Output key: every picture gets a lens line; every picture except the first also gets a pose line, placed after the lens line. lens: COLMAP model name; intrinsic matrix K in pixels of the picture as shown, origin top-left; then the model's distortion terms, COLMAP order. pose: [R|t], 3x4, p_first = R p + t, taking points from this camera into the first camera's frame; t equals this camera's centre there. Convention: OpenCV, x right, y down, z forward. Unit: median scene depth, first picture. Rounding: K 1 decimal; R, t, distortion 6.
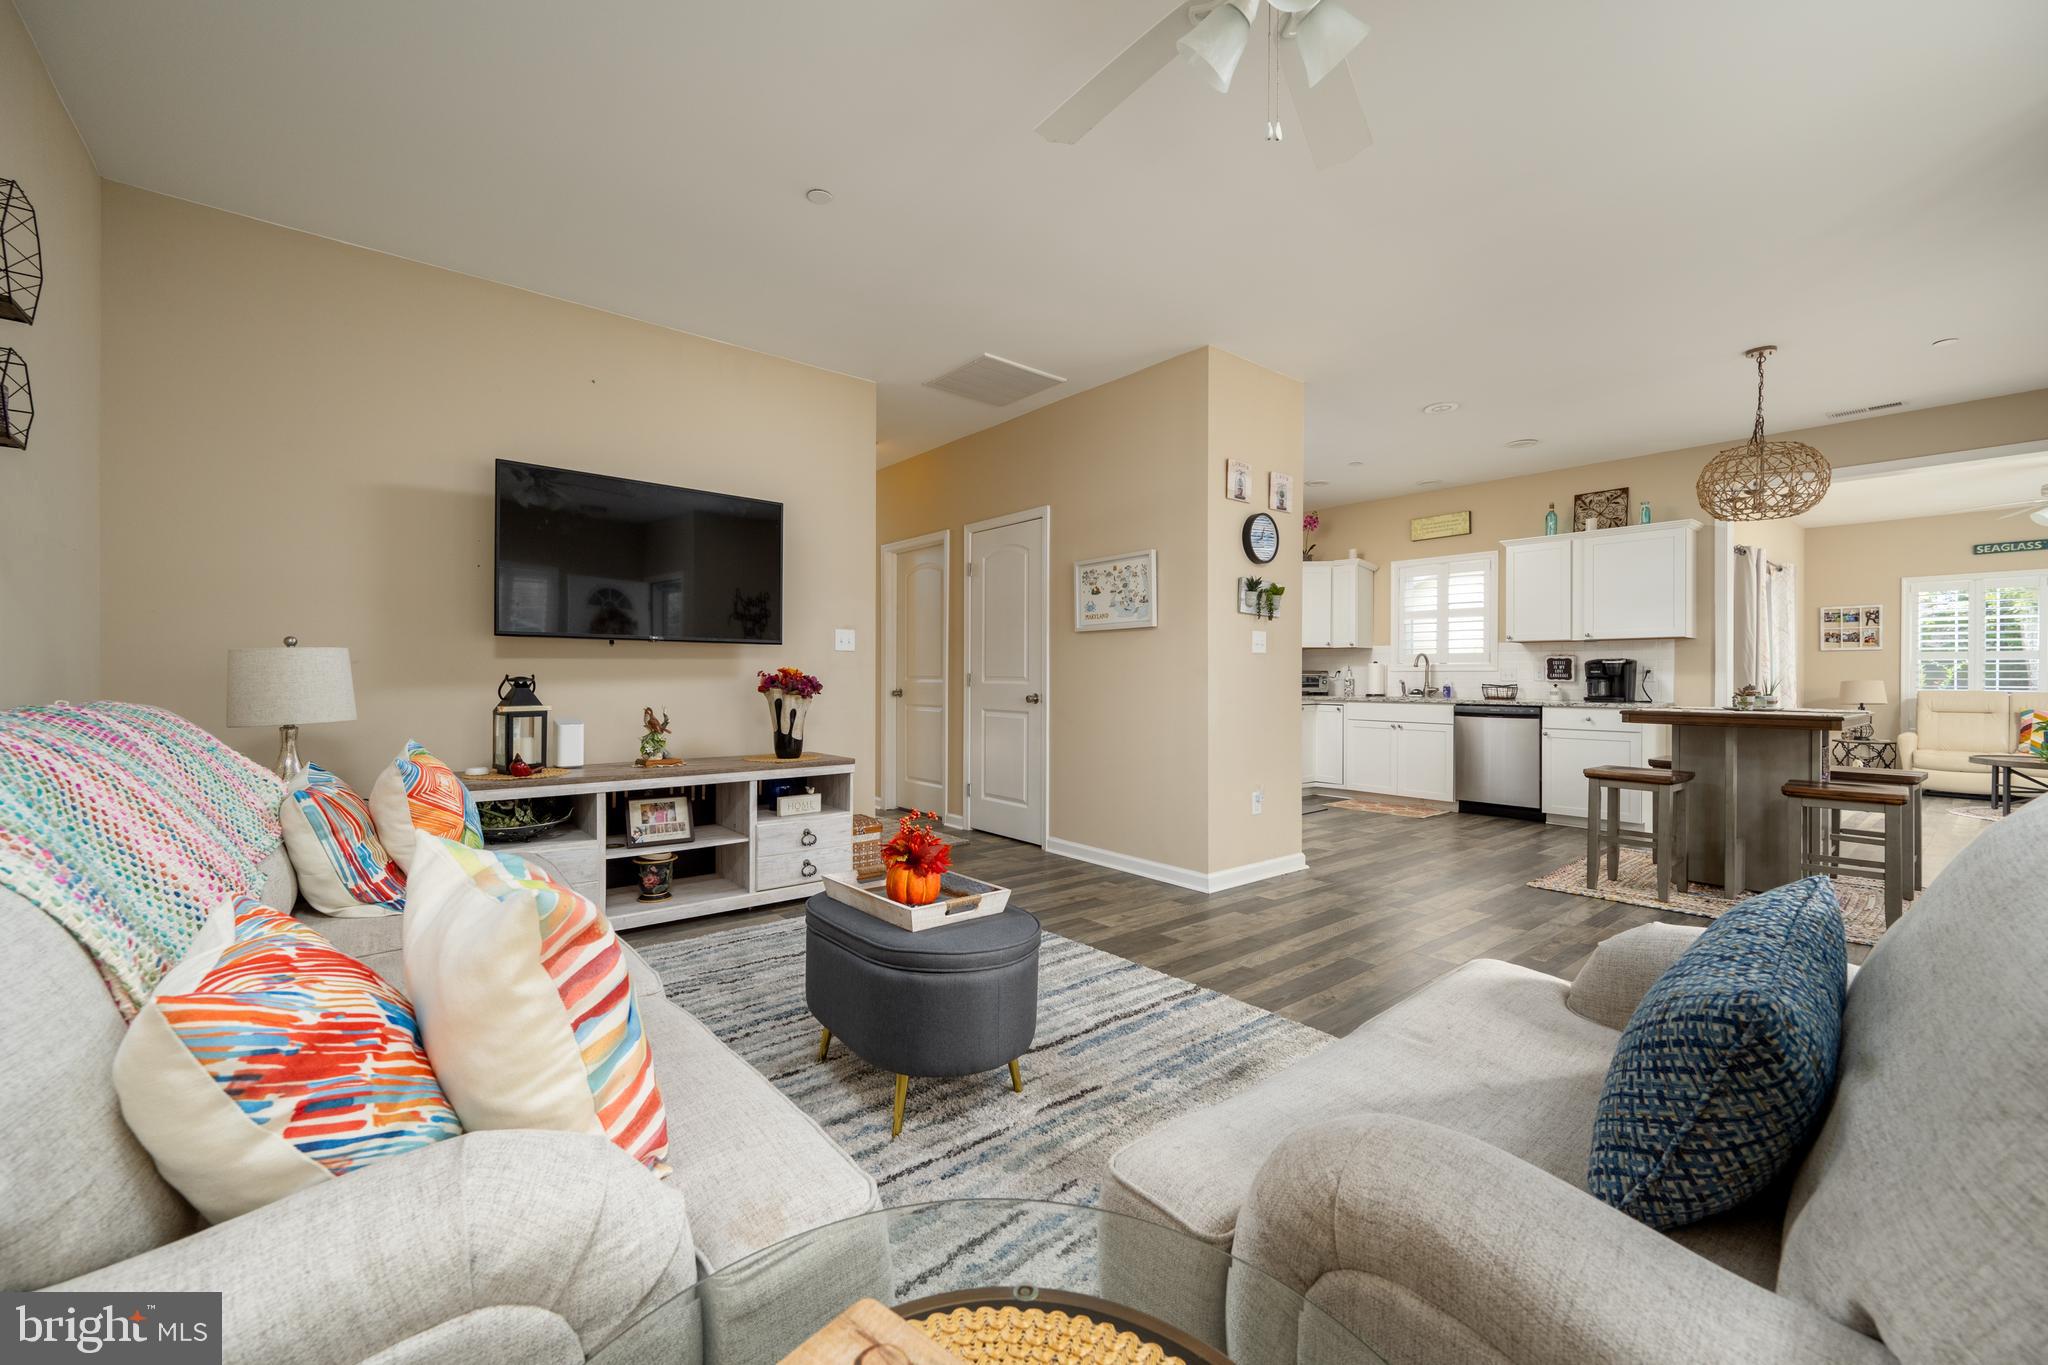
lens RADIAL K [[816.6, 0, 1016.7], [0, 816.6, 676.3], [0, 0, 1]] dist [-0.004167, 0.001152]
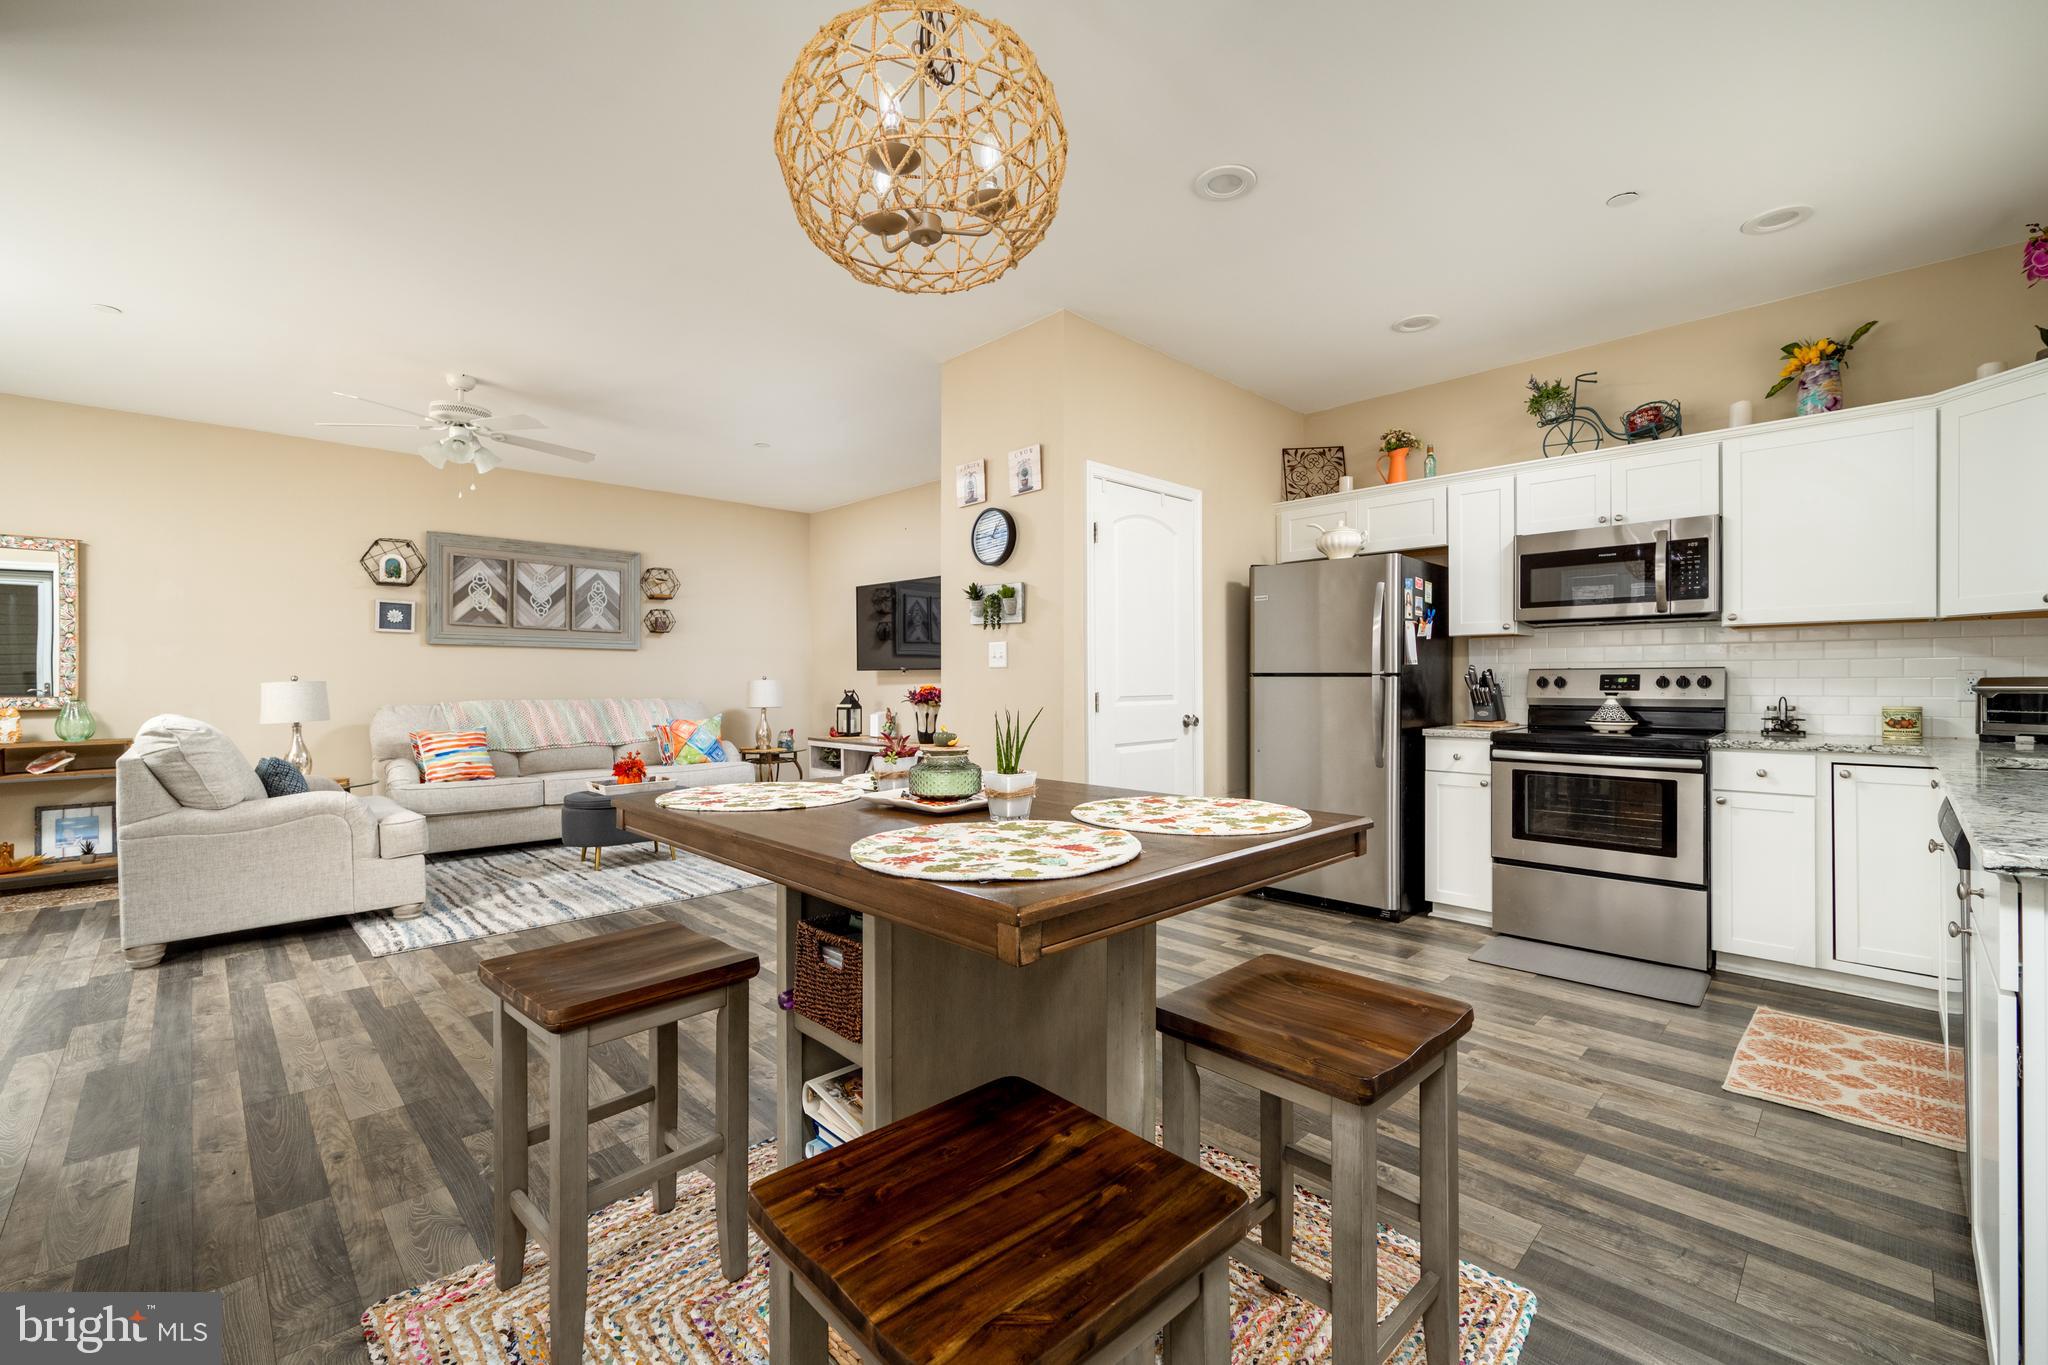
lens RADIAL K [[891.5, 0, 1033.8], [0, 891.5, 669.4], [0, 0, 1]] dist [0.008040, -0.001479]
pose [[0.099527, -0.012976, -0.994950, 0.735562], [0.006106, 0.999904, -0.012430, -0.008048], [0.995016, -0.004838, 0.099597, 0.553261]]
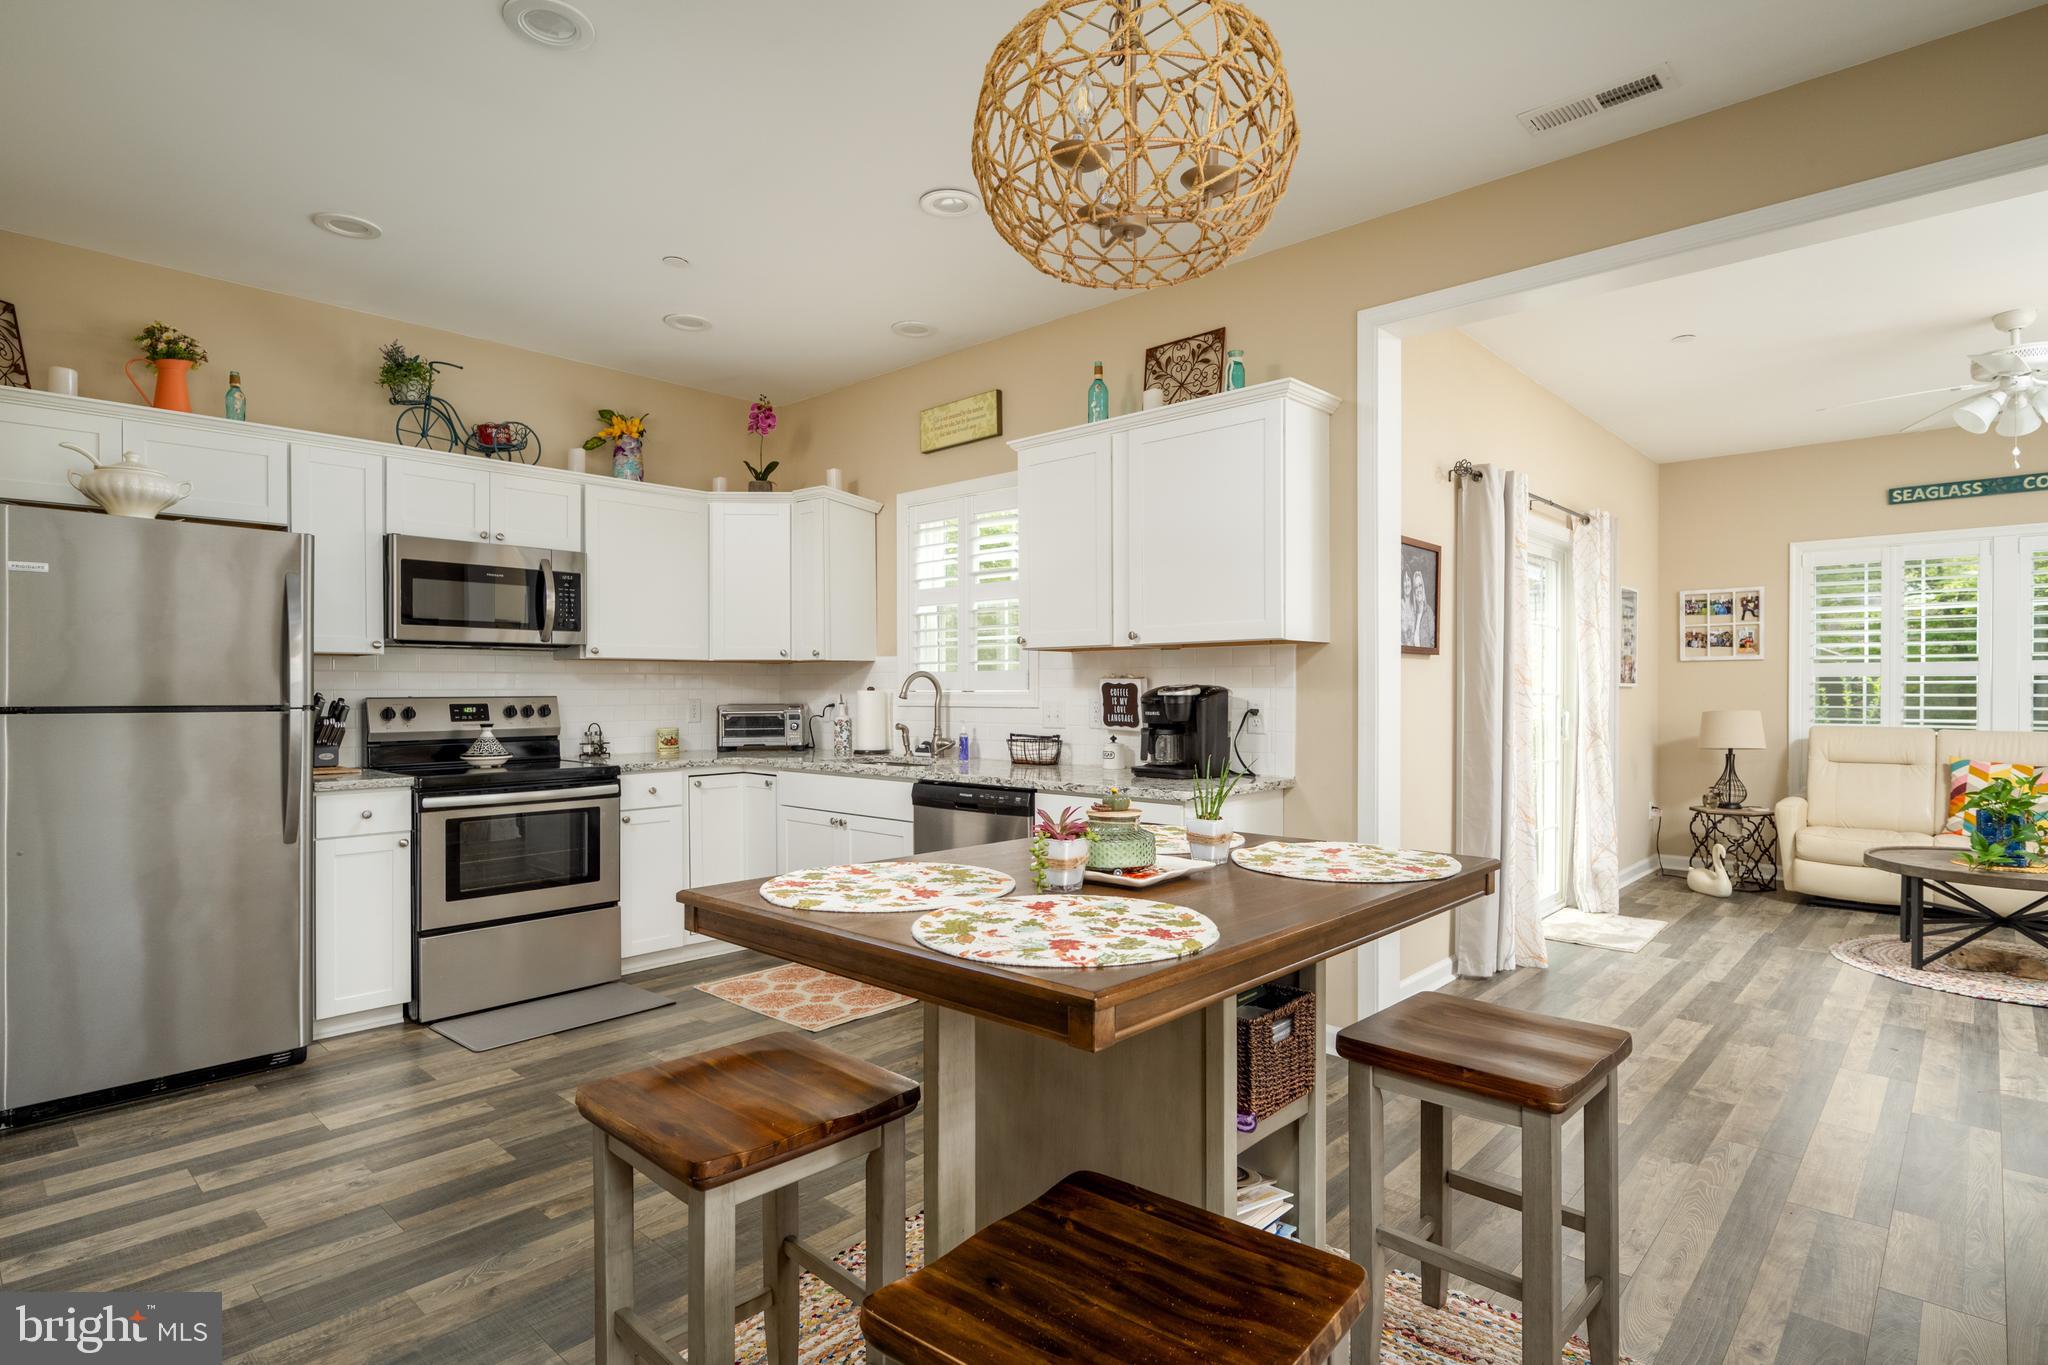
lens RADIAL K [[1042.8, 0, 1022.8], [0, 1042.8, 695.2], [0, 0, 1]] dist [-0.000892, 0.000137]
pose [[0.989965, -0.007078, 0.141139, 0.450387], [0.006119, 0.999955, 0.007232, -0.016998], [-0.141184, -0.006296, 0.989963, 0.337658]]
